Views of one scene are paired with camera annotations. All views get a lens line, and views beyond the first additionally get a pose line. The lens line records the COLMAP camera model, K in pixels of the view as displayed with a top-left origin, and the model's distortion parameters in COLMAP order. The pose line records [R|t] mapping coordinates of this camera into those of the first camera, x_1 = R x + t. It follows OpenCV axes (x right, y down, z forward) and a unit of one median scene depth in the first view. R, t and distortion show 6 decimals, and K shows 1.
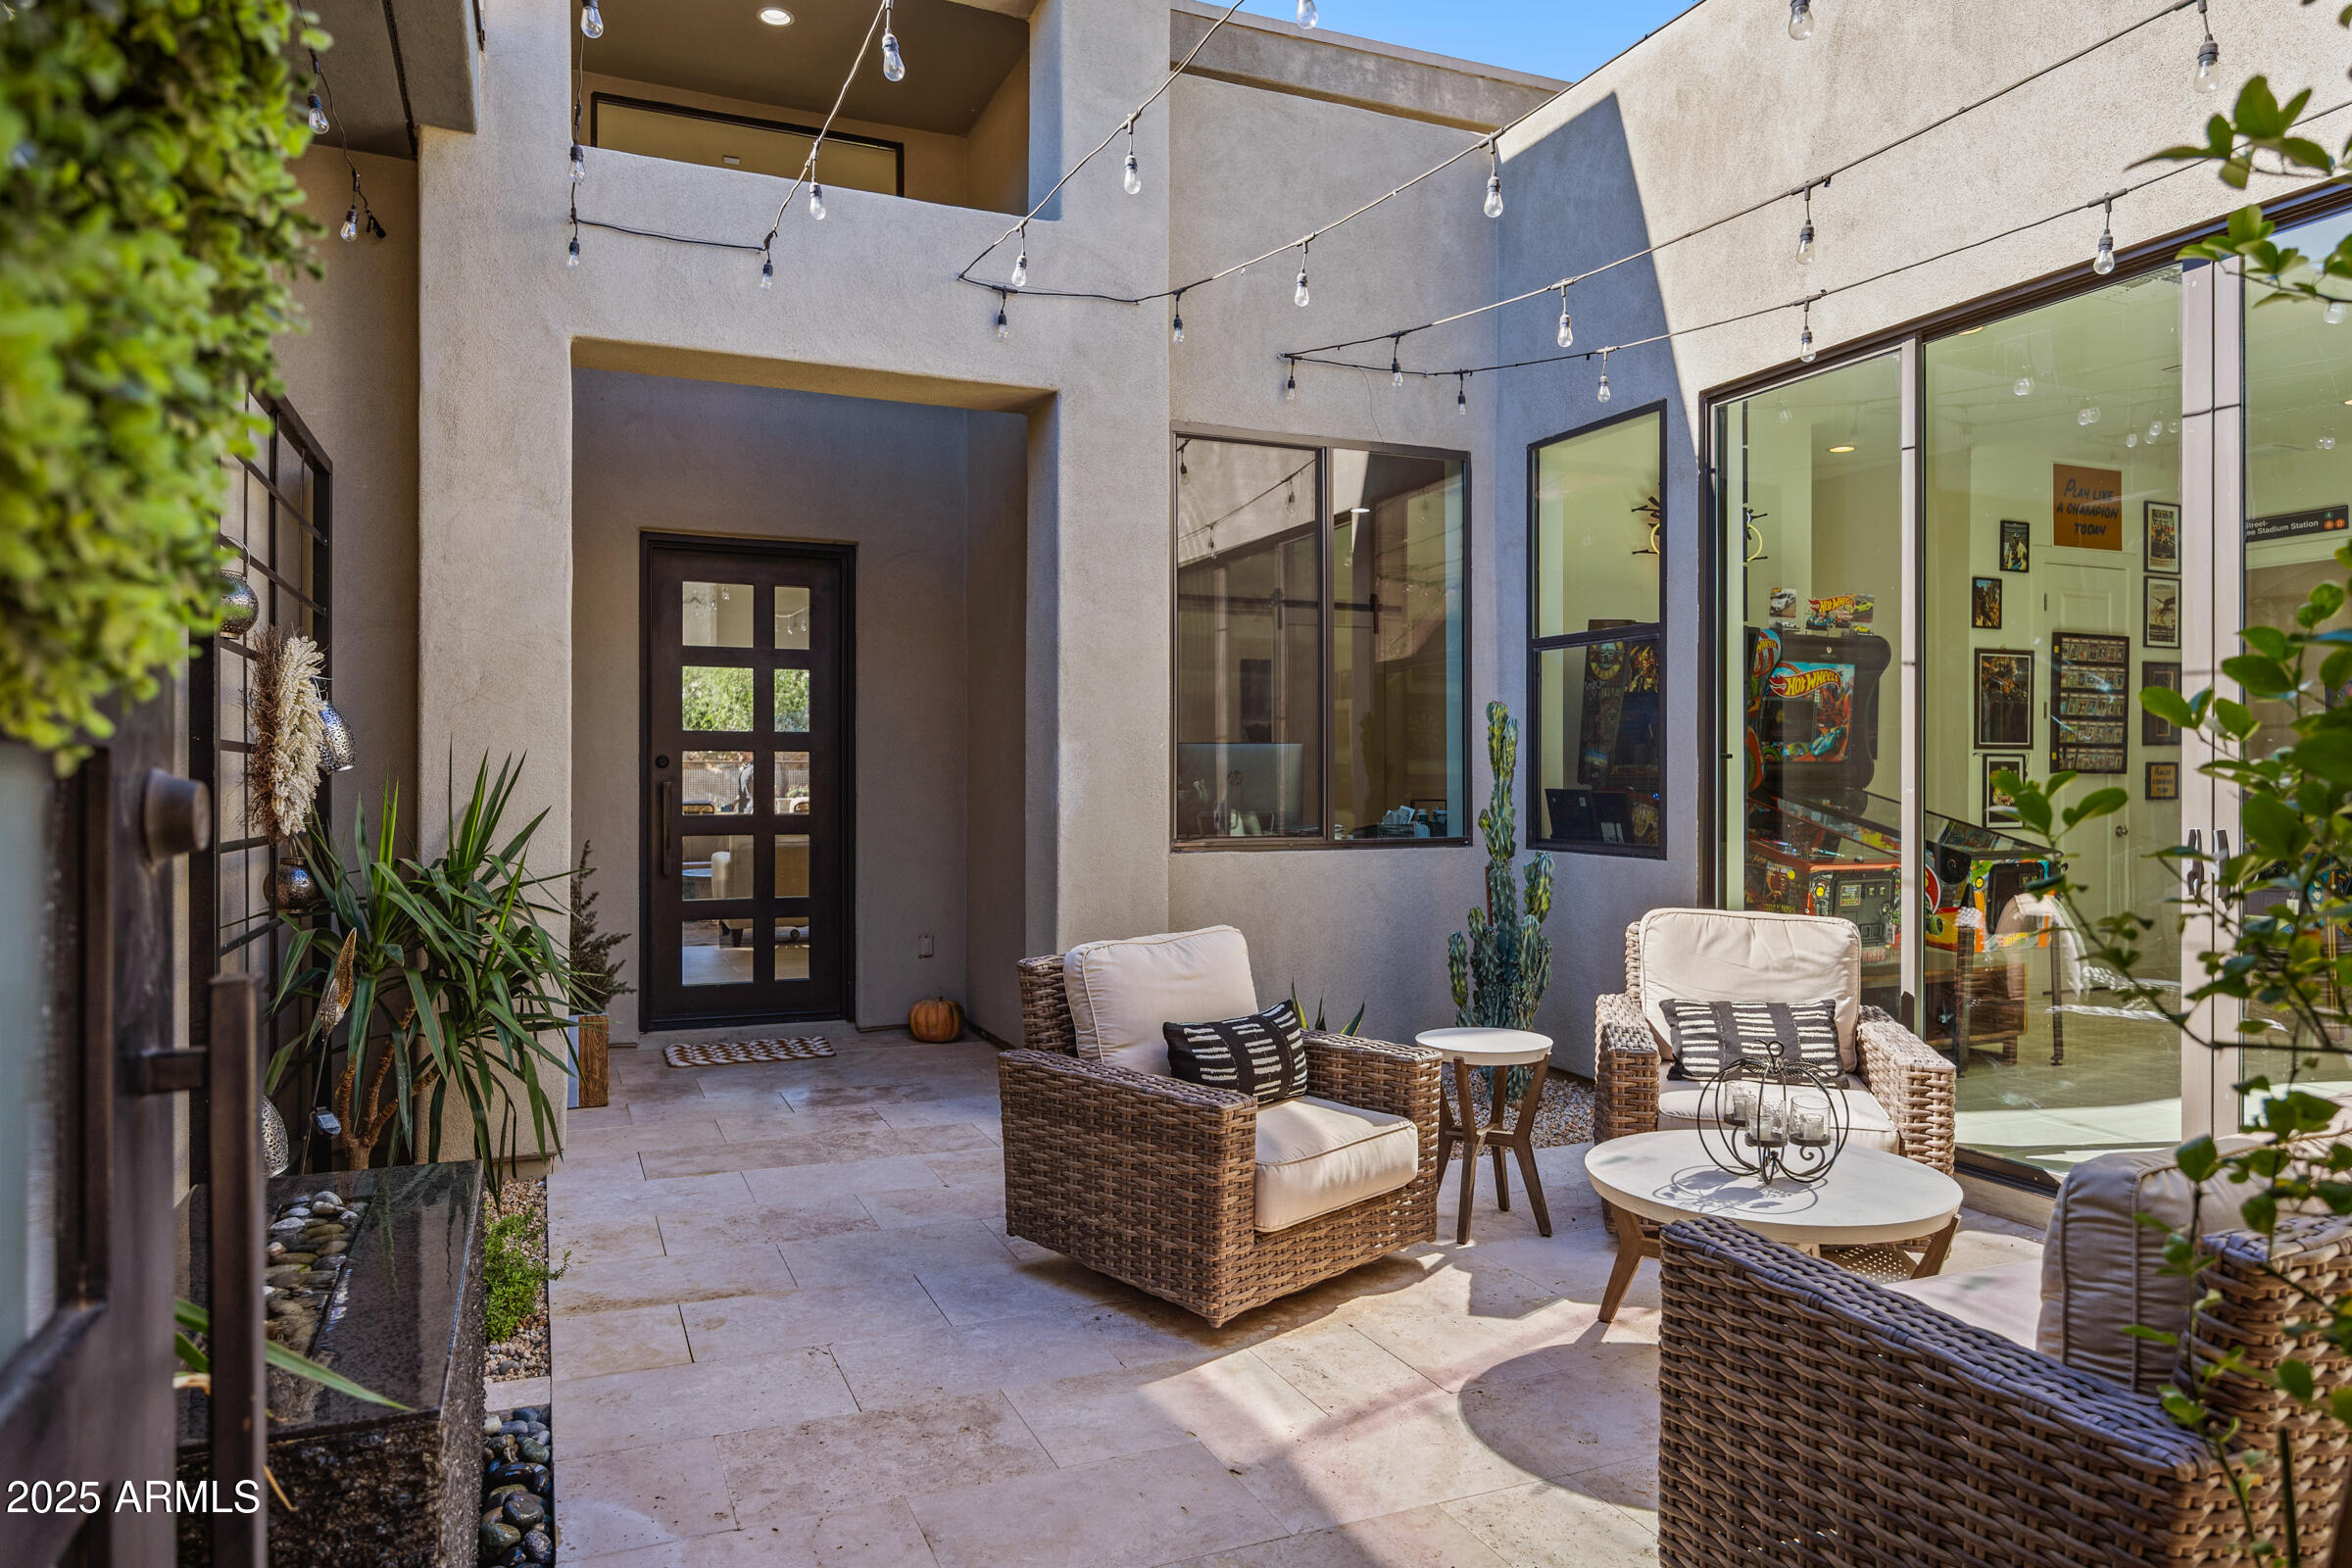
lens RADIAL K [[1523.2, 0, 1172.0], [0, 1523.2, 772.5], [0, 0, 1]] dist [0.010598, 0.004123]
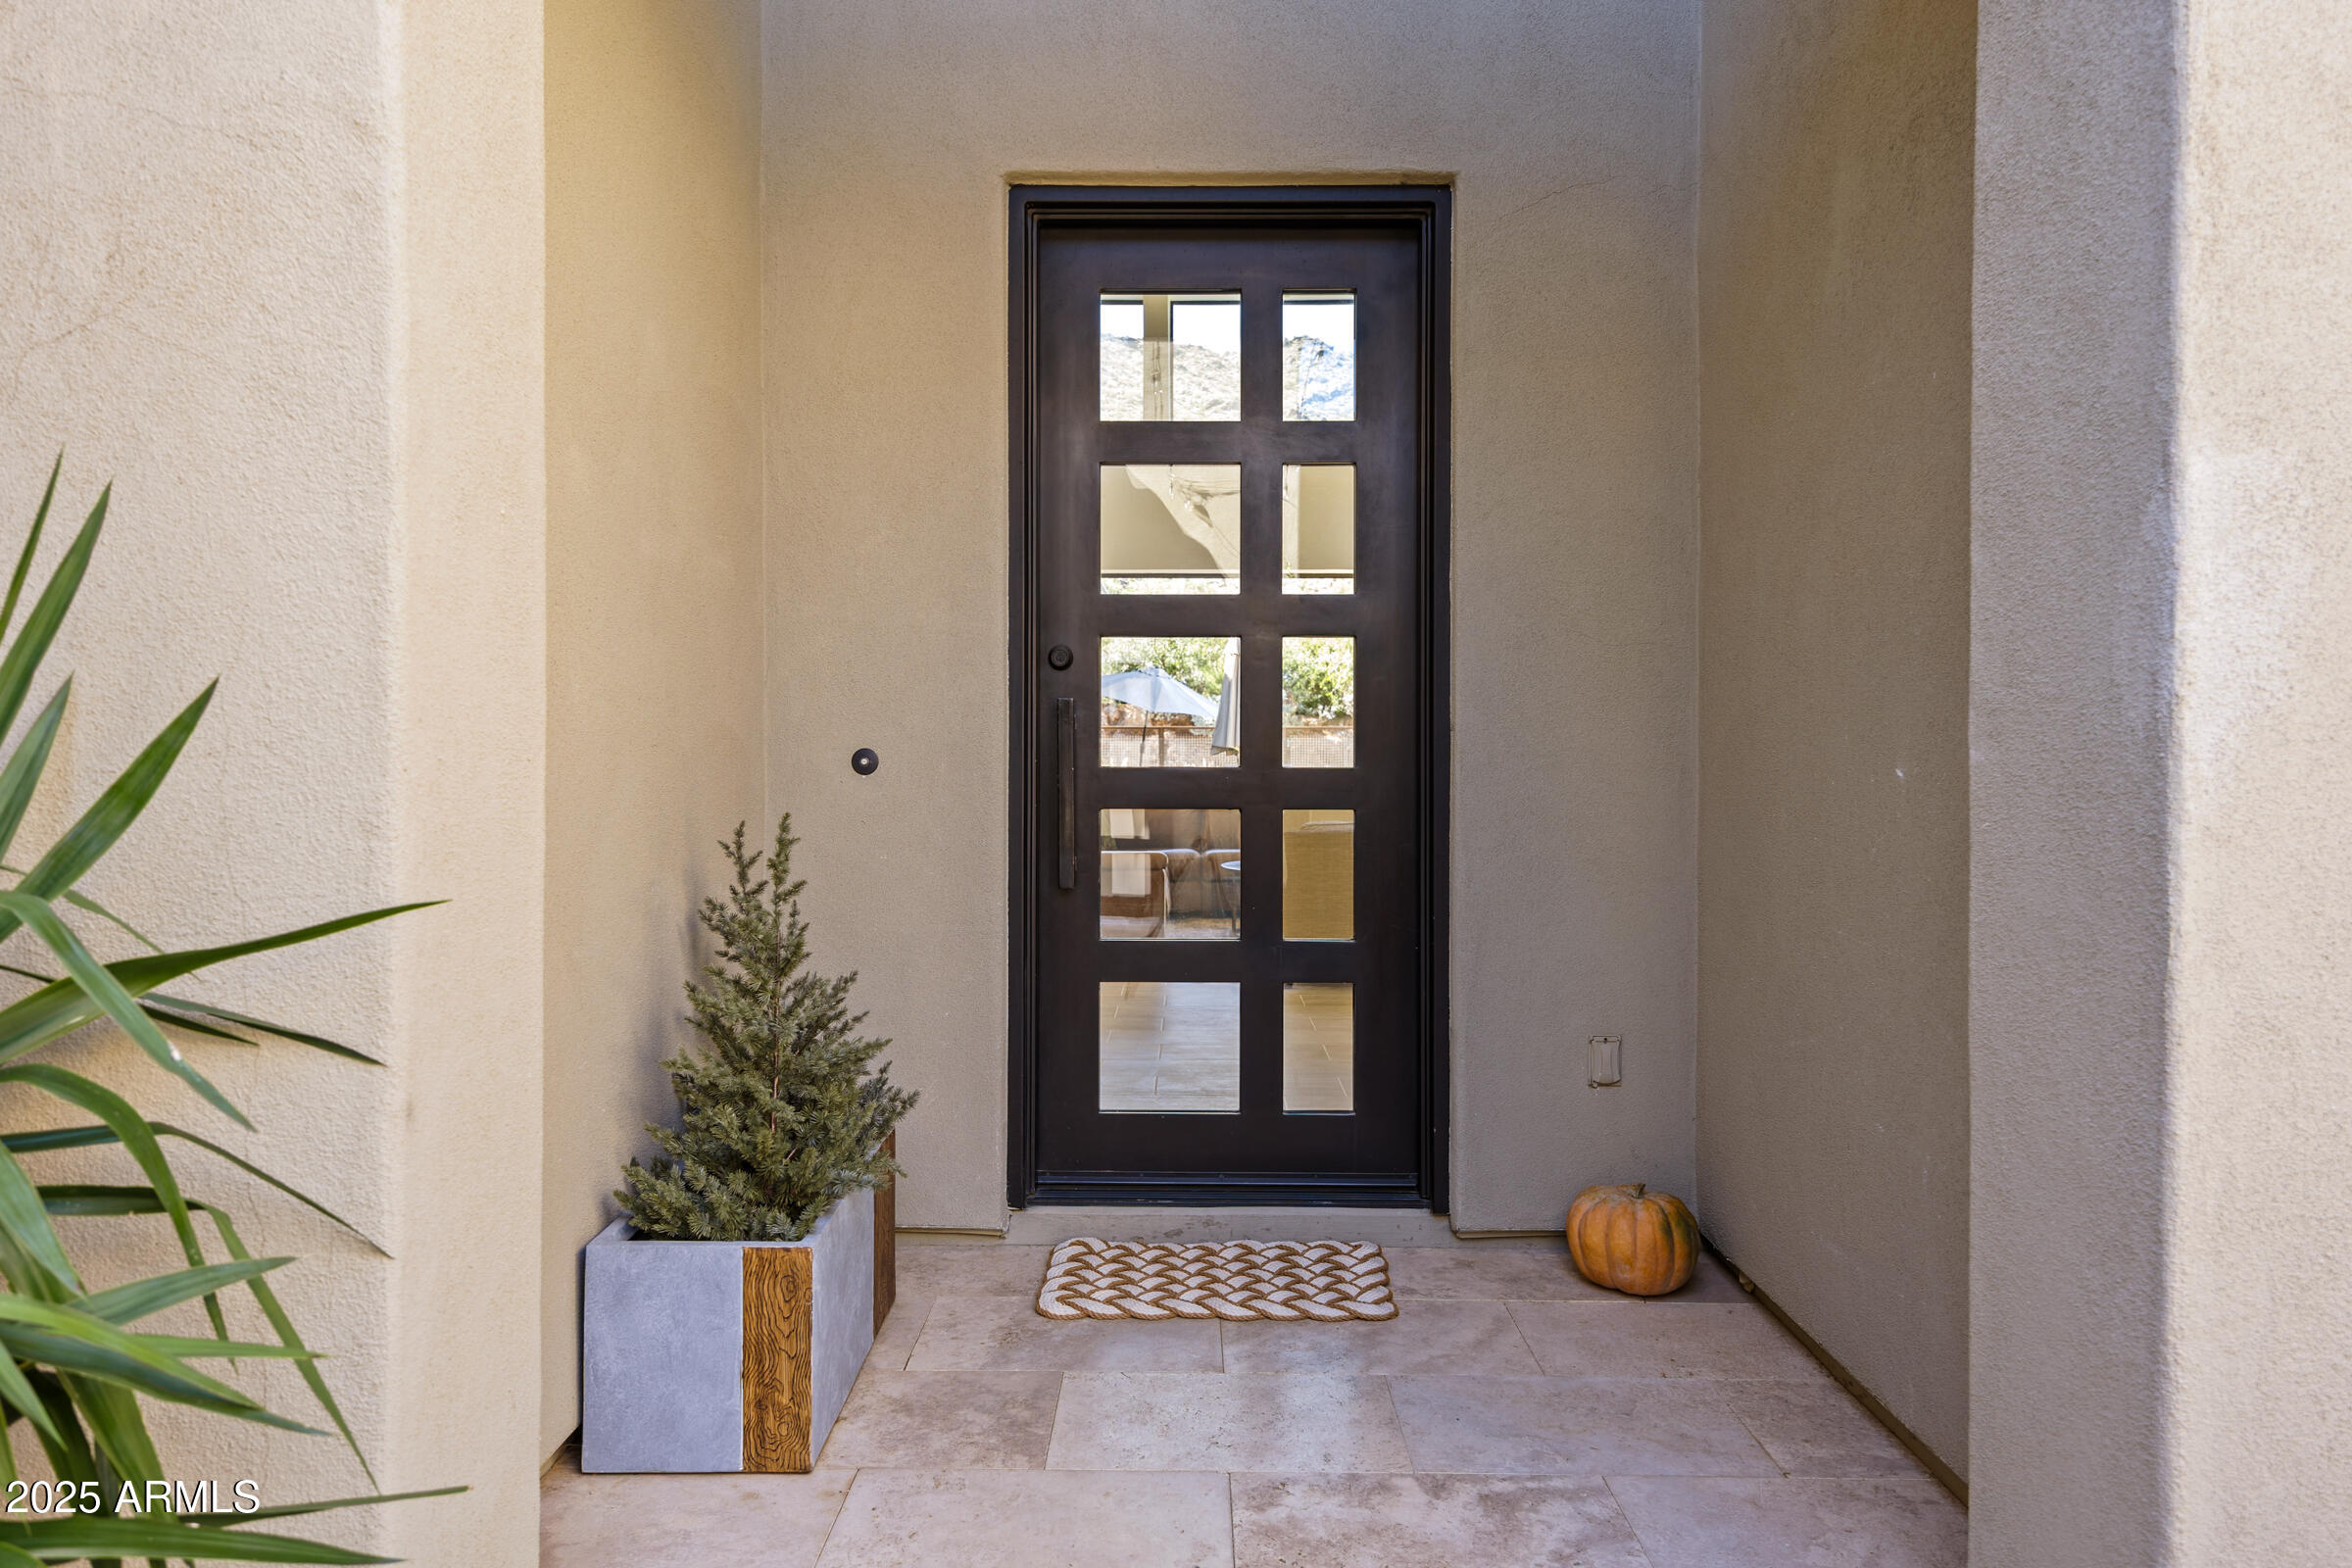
lens RADIAL K [[1502.7, 0, 1173.4], [0, 1502.7, 767.0], [0, 0, 1]] dist [0.004914, 0.000623]
pose [[0.912166, 0.001784, -0.409817, -0.099431], [0.001532, 0.999969, 0.007762, 0.024183], [0.409818, -0.007708, 0.912135, 0.563569]]
